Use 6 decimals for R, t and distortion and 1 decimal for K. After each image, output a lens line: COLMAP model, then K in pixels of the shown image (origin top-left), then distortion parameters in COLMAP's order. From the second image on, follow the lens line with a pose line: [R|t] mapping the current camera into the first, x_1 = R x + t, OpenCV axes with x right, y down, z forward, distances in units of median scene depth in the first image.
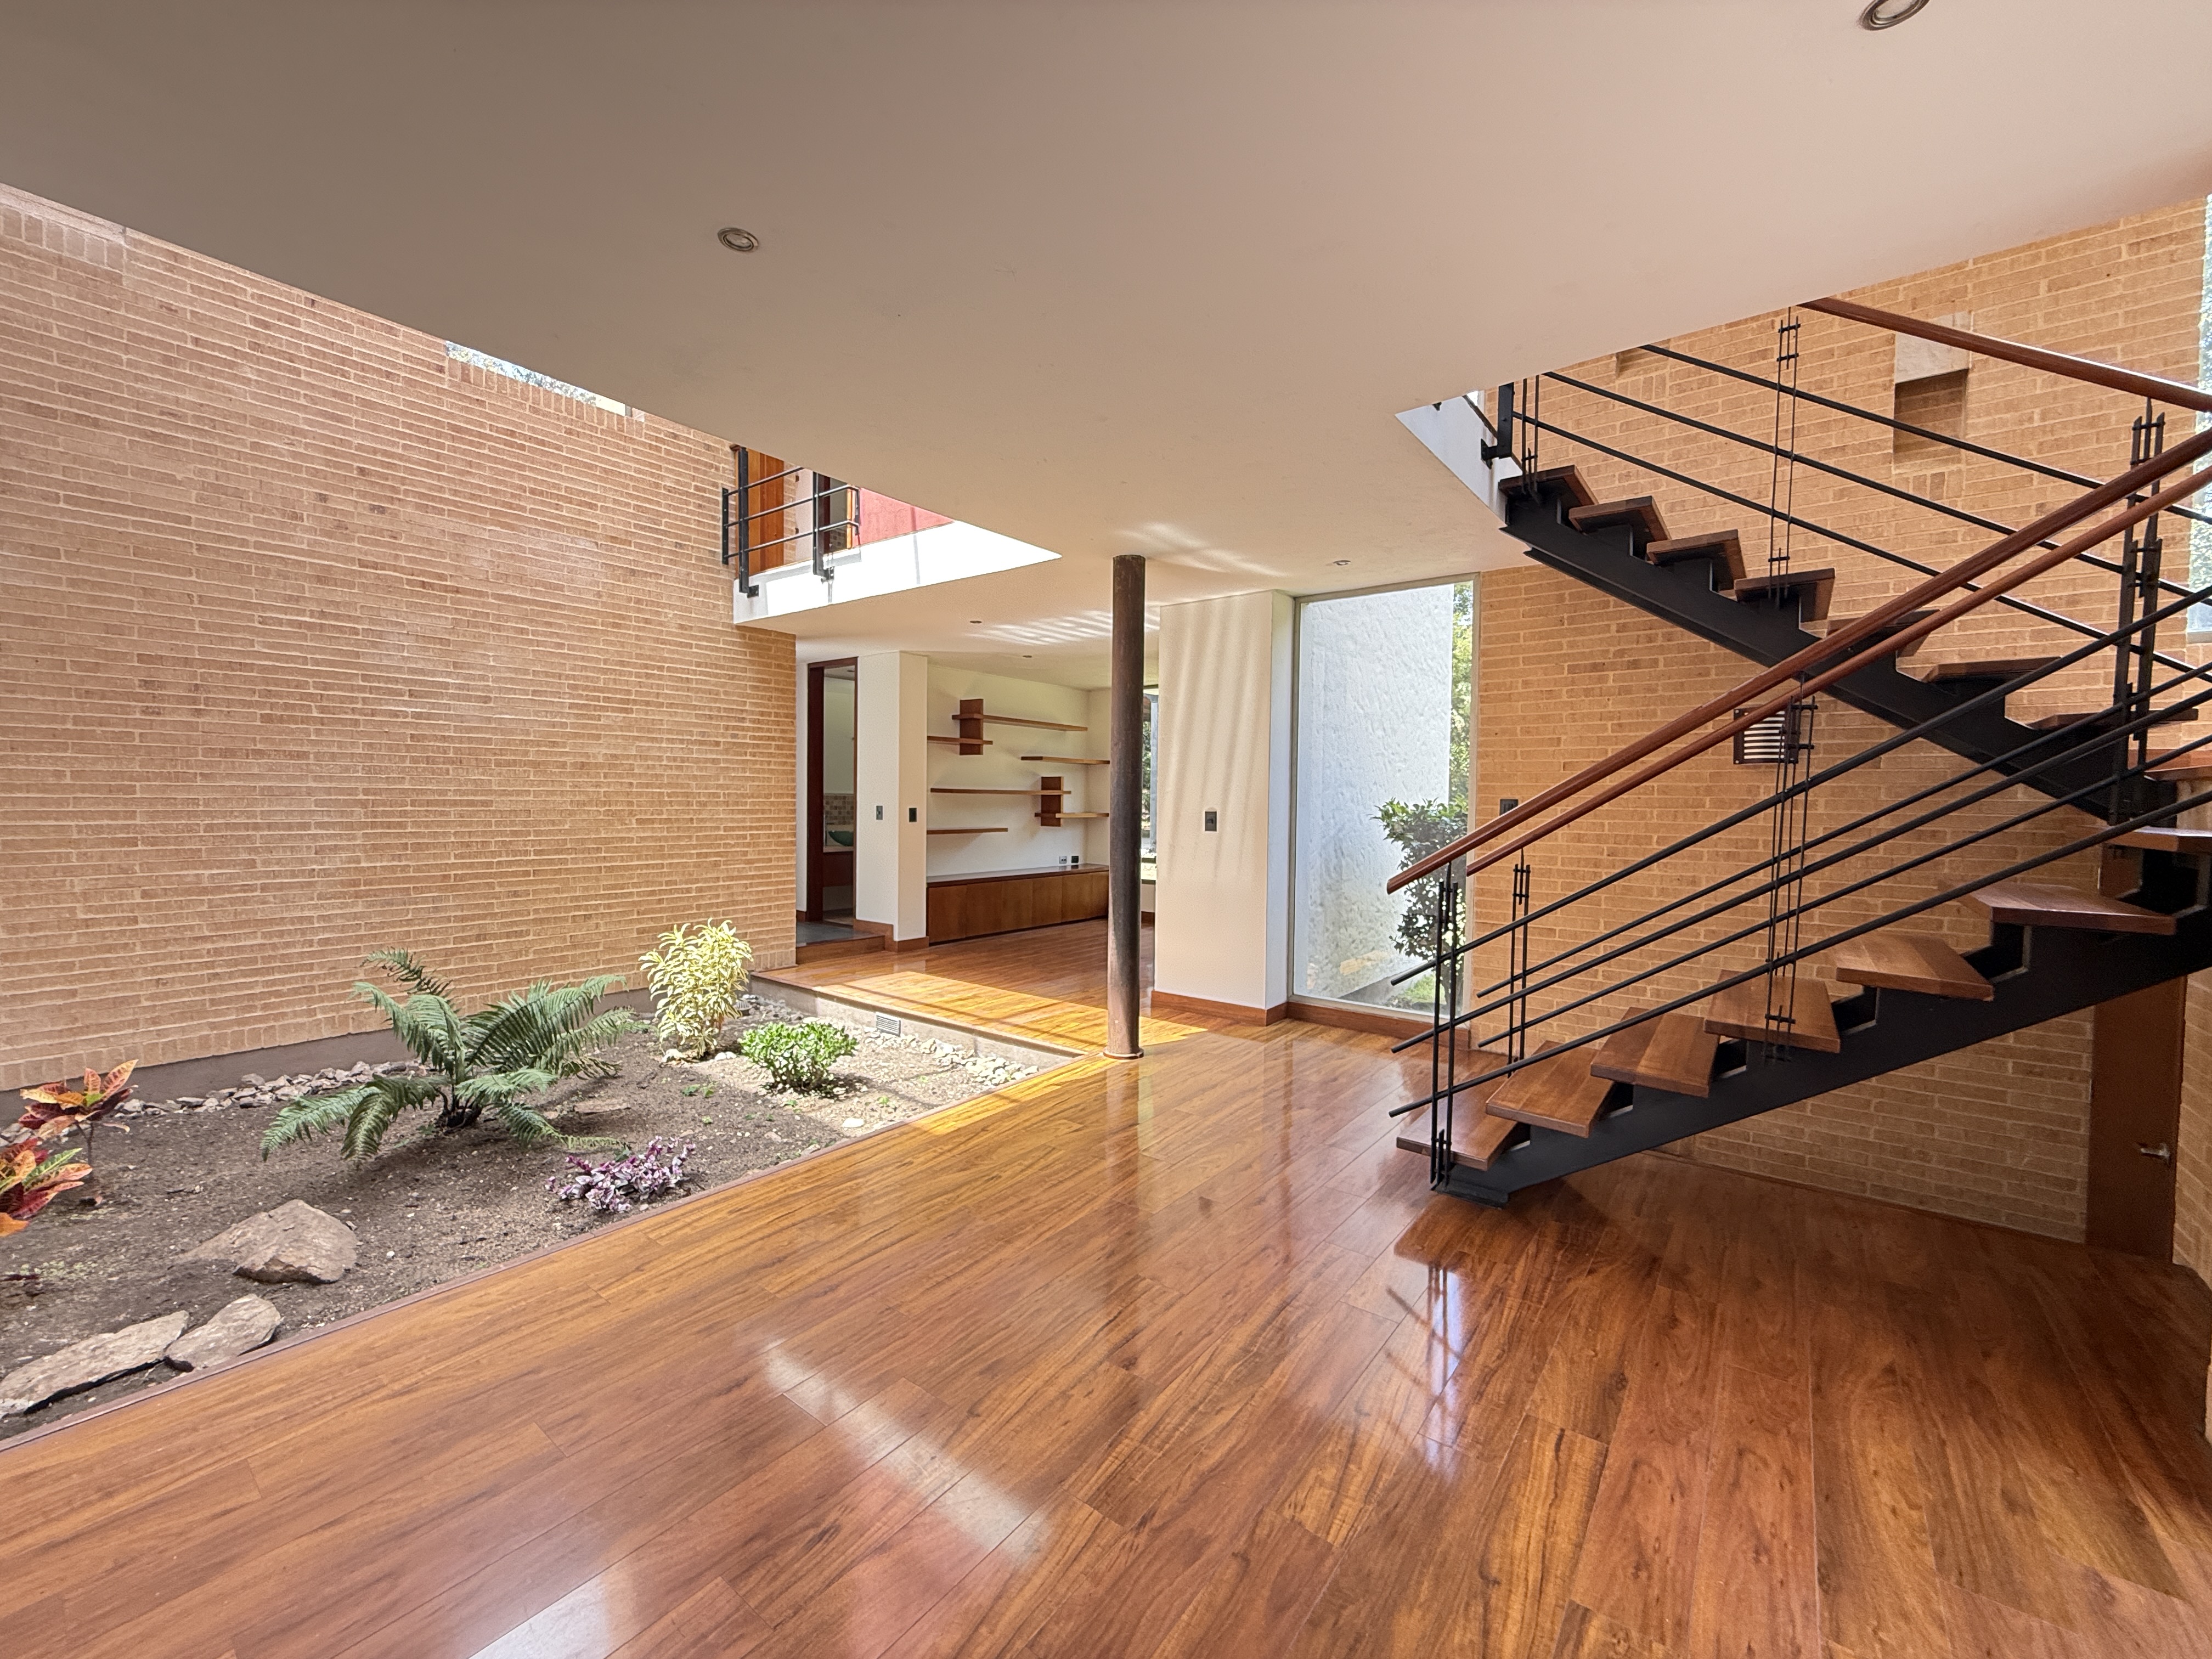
lens RADIAL K [[888.5, 0, 1102.6], [0, 888.5, 831.9], [0, 0, 1]] dist [-0.000488, 0.000038]
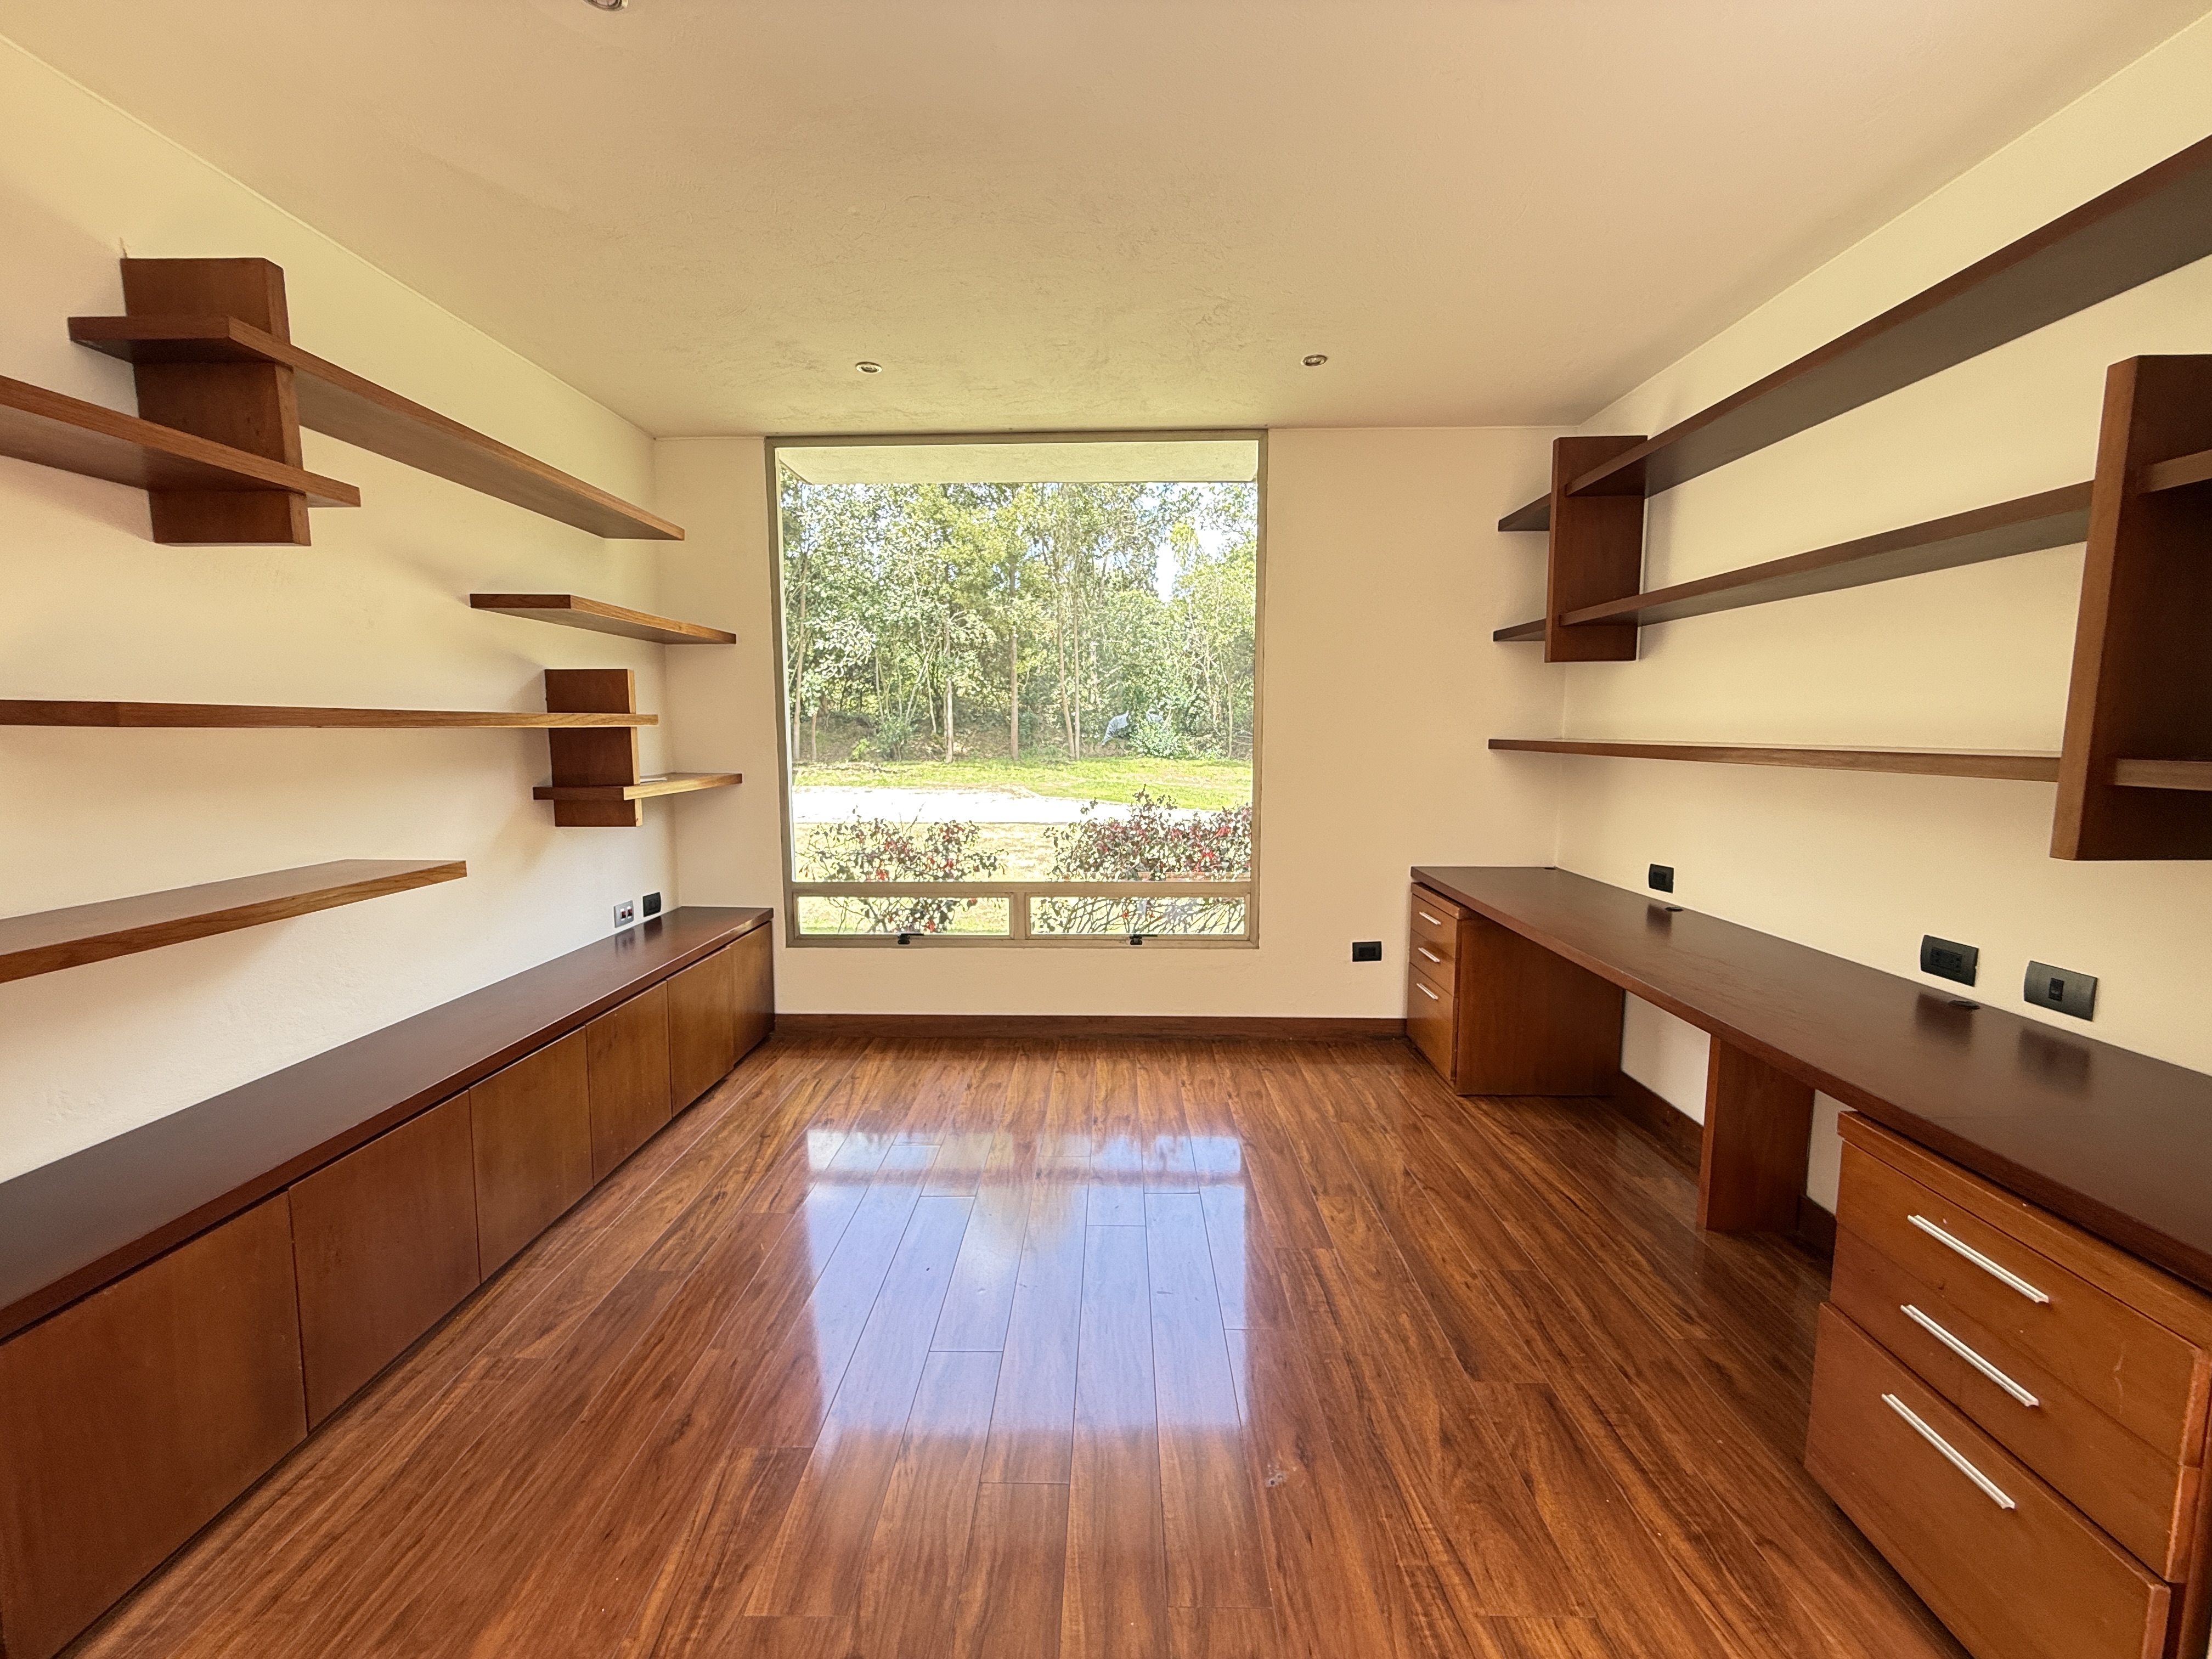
lens RADIAL K [[888.5, 0, 1113.6], [0, 888.5, 823.6], [0, 0, 1]] dist [-0.000488, 0.000038]
pose [[0.798569, -0.079889, 0.596578, -0.189395], [0.036650, 0.995767, 0.084286, -0.051640], [-0.600786, -0.045443, 0.798117, 1.187154]]
